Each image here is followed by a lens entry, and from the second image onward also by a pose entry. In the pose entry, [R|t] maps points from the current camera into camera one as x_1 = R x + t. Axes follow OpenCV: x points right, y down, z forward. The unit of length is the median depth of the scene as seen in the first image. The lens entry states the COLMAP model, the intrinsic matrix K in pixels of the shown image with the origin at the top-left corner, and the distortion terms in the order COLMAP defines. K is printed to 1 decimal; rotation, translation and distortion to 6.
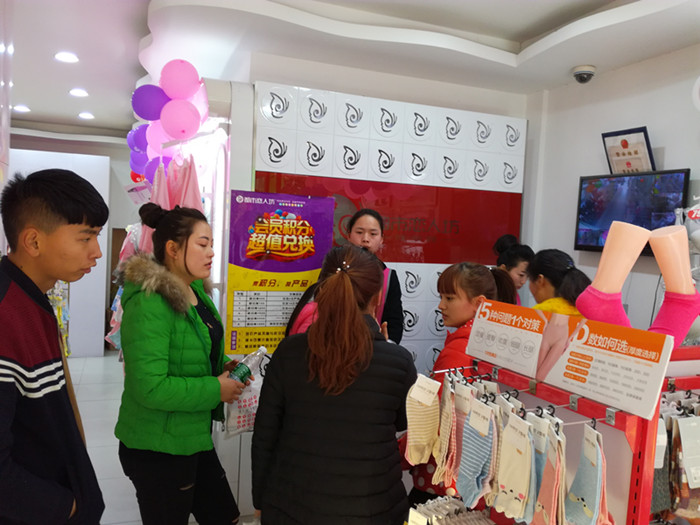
lens RADIAL K [[594.9, 0, 353.6], [0, 594.9, 263.4], [0, 0, 1]] dist [0.115758, 0.004281]
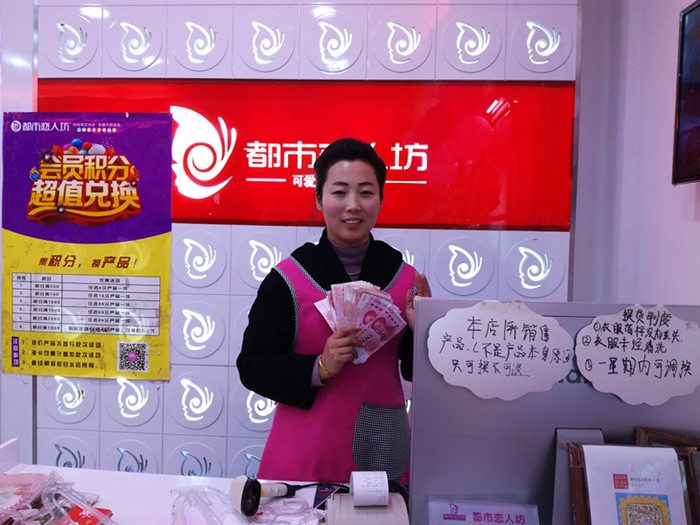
lens RADIAL K [[545.9, 0, 351.1], [0, 545.9, 260.3], [0, 0, 1]] dist [0.000266, -0.018164]
pose [[0.904191, -0.009521, -0.427021, 0.359883], [0.000754, 0.999786, -0.020694, 0.044004], [0.427127, 0.018389, 0.904005, 0.623131]]
